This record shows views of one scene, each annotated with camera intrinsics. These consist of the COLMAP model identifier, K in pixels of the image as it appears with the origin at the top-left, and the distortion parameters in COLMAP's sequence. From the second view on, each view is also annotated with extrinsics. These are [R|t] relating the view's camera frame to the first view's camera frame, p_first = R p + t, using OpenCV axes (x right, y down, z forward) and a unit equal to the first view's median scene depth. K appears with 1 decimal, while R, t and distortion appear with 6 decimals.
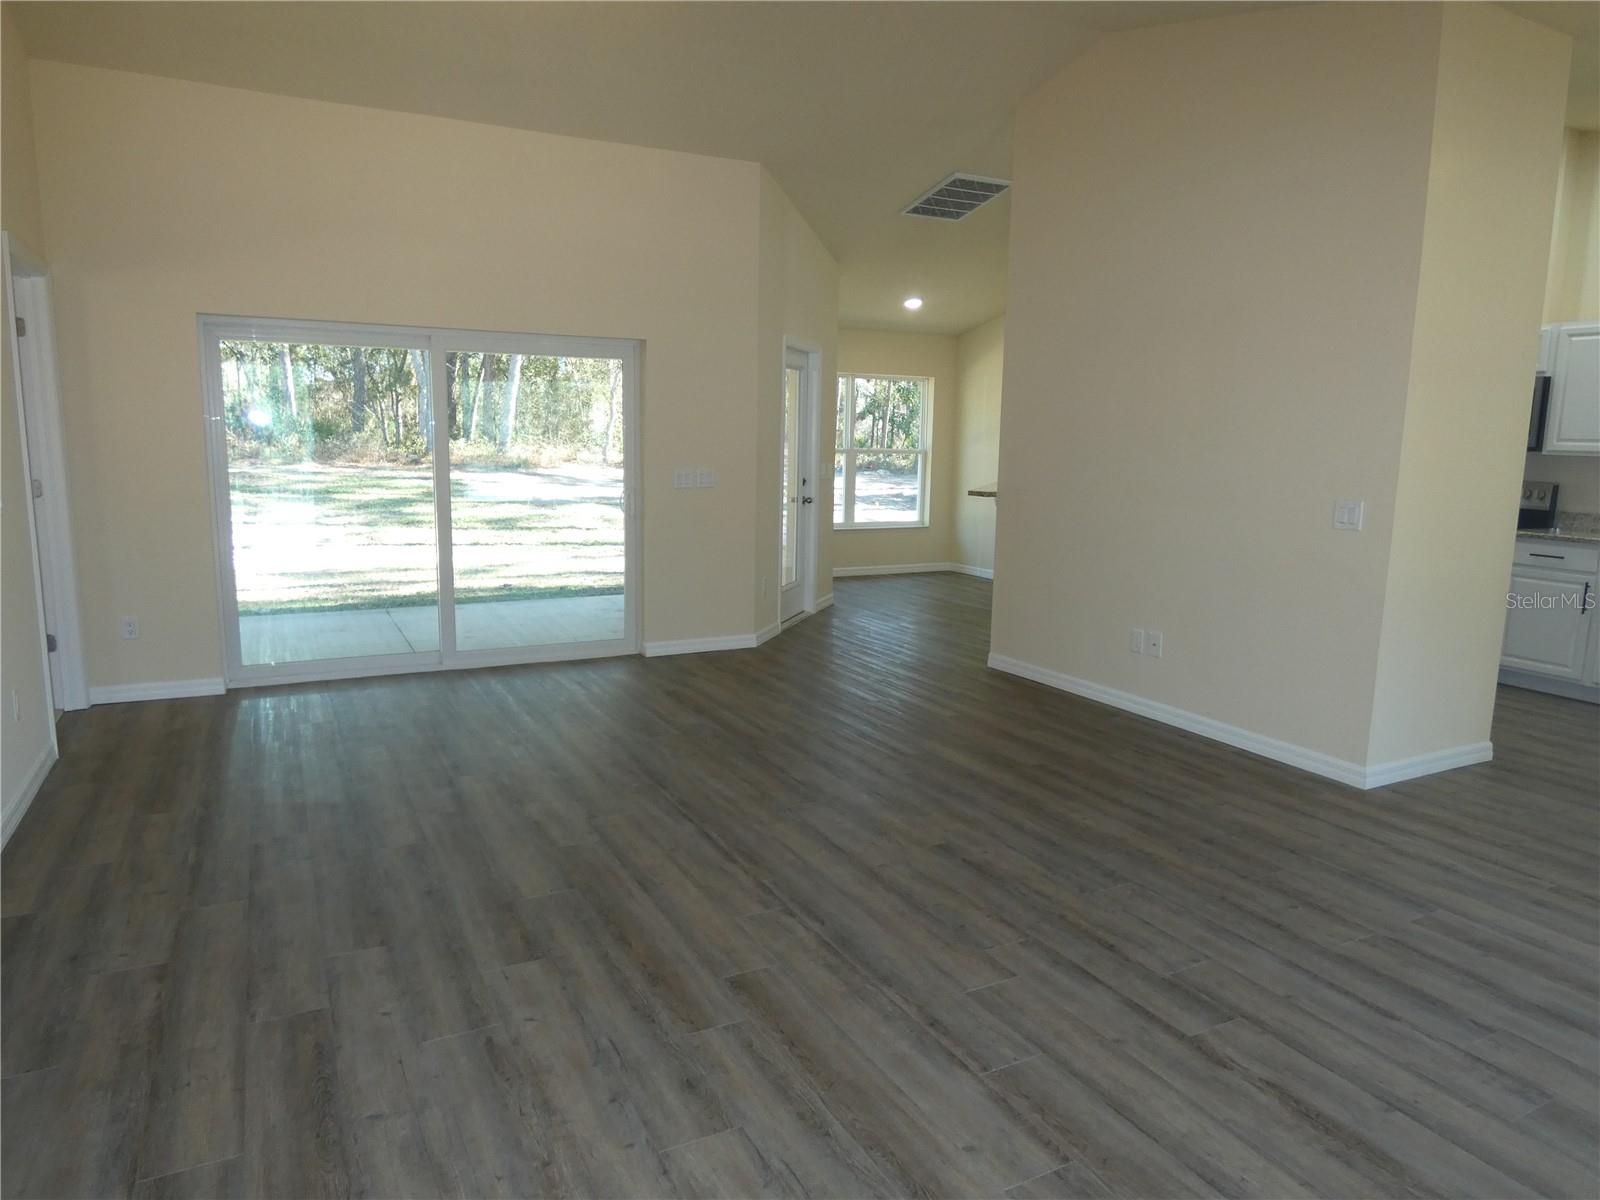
lens RADIAL K [[1041.9, 0, 800.0], [0, 1041.9, 600.0], [0, 0, 1]] dist [-0.025113, -0.001288]
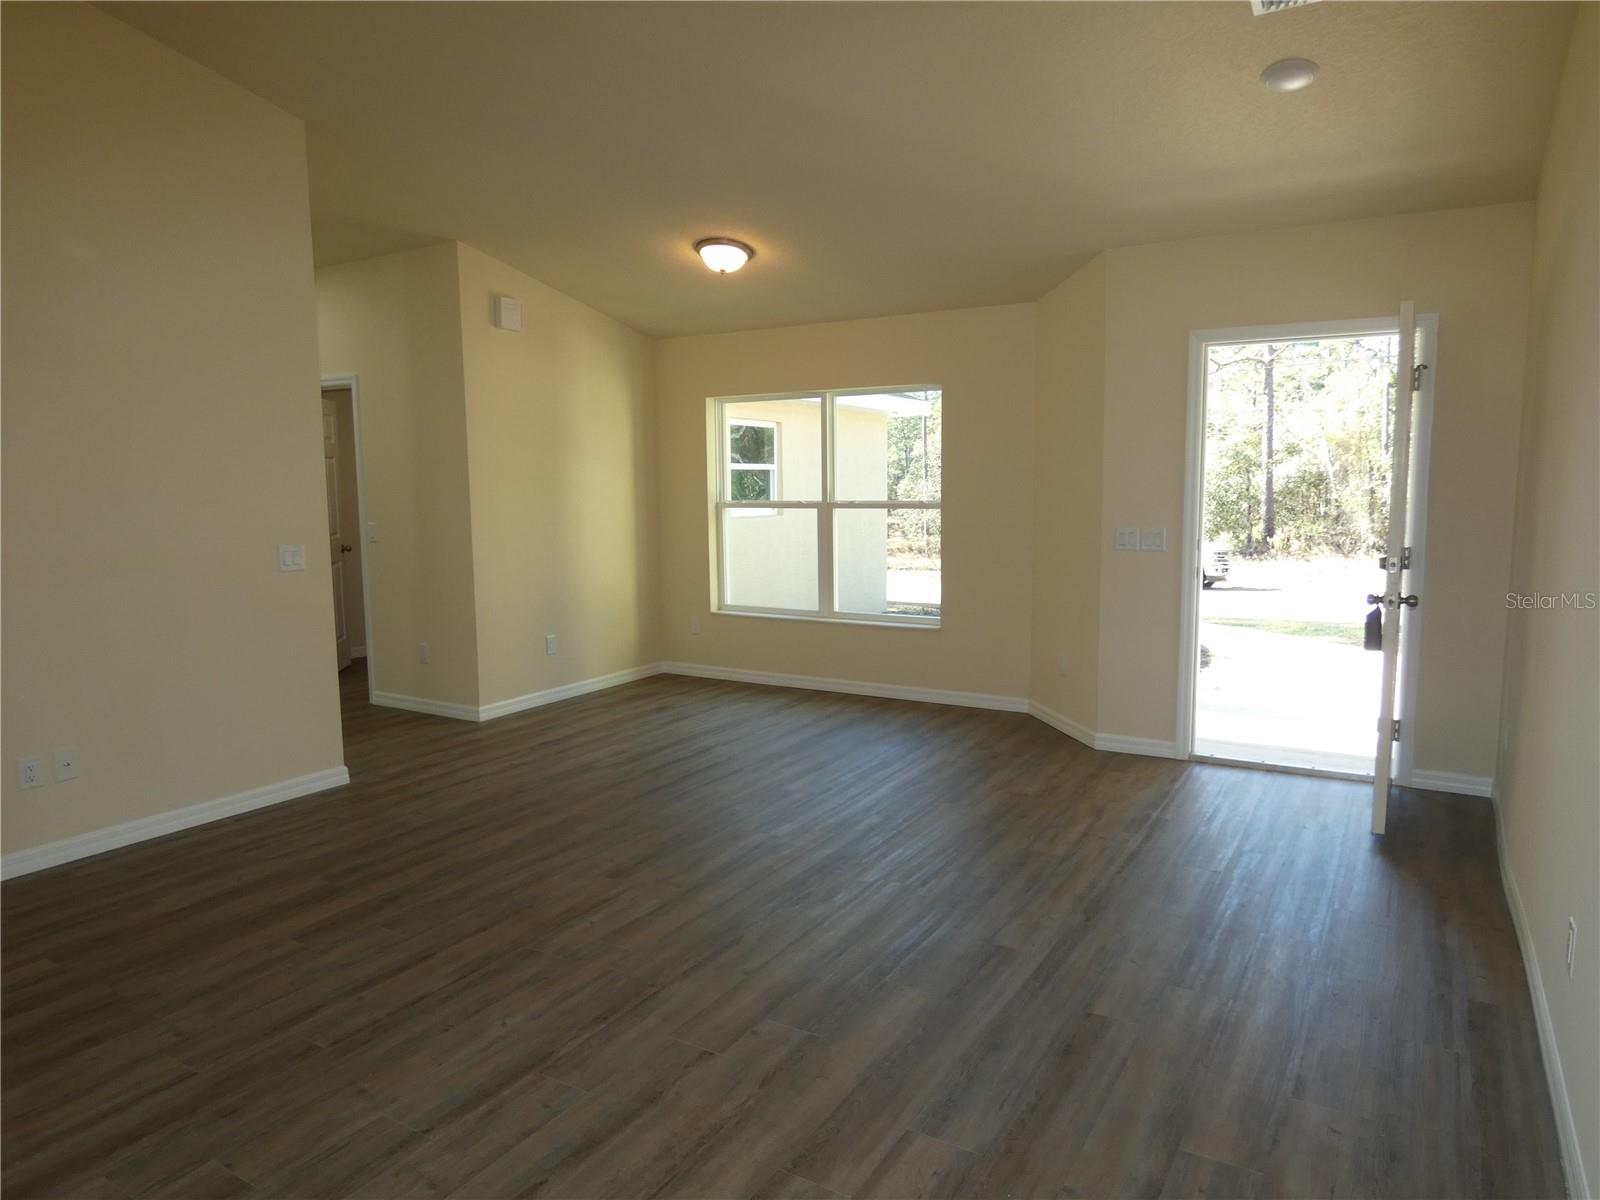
lens RADIAL K [[1041.9, 0, 800.0], [0, 1041.9, 600.0], [0, 0, 1]] dist [-0.025113, -0.001288]
pose [[-0.530763, -0.112245, 0.840054, -0.800710], [0.130933, 0.968432, 0.212124, -0.232475], [-0.837345, 0.222578, -0.499312, 1.249437]]
